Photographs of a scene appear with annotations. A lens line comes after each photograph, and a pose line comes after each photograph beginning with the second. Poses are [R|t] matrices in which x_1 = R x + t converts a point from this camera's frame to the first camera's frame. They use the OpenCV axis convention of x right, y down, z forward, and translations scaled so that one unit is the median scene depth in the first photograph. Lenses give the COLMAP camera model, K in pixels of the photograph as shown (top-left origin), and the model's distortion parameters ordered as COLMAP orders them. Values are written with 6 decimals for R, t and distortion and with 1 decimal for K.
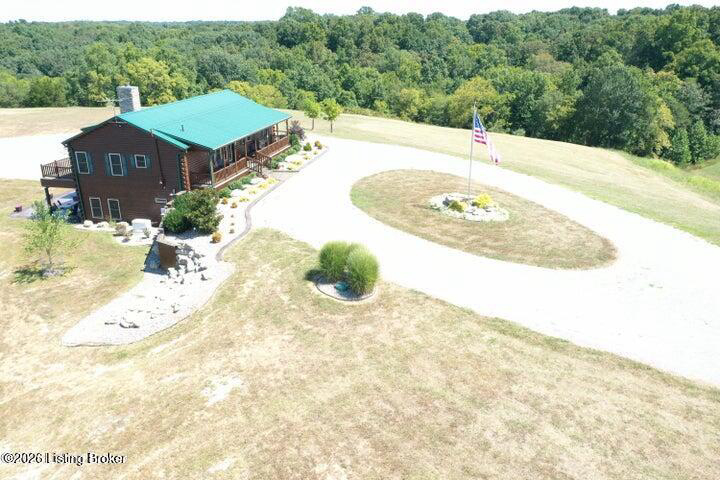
lens RADIAL K [[570.5, 0, 360.0], [0, 570.5, 240.0], [0, 0, 1]] dist [0.004292, -0.000139]
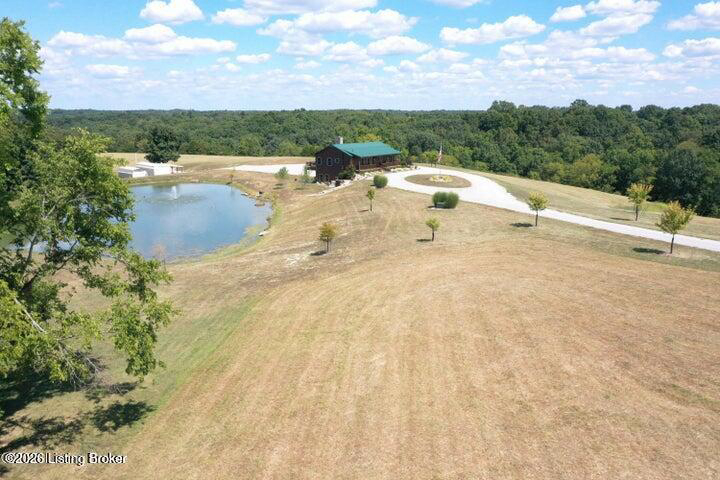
lens RADIAL K [[584.3, 0, 361.5], [0, 584.3, 273.8], [0, 0, 1]] dist [-0.002770, -0.003085]
pose [[0.918936, 0.115213, -0.377204, 0.941042], [-0.149644, 0.986720, -0.063176, 0.616905], [0.364916, 0.114501, 0.923973, -1.677168]]
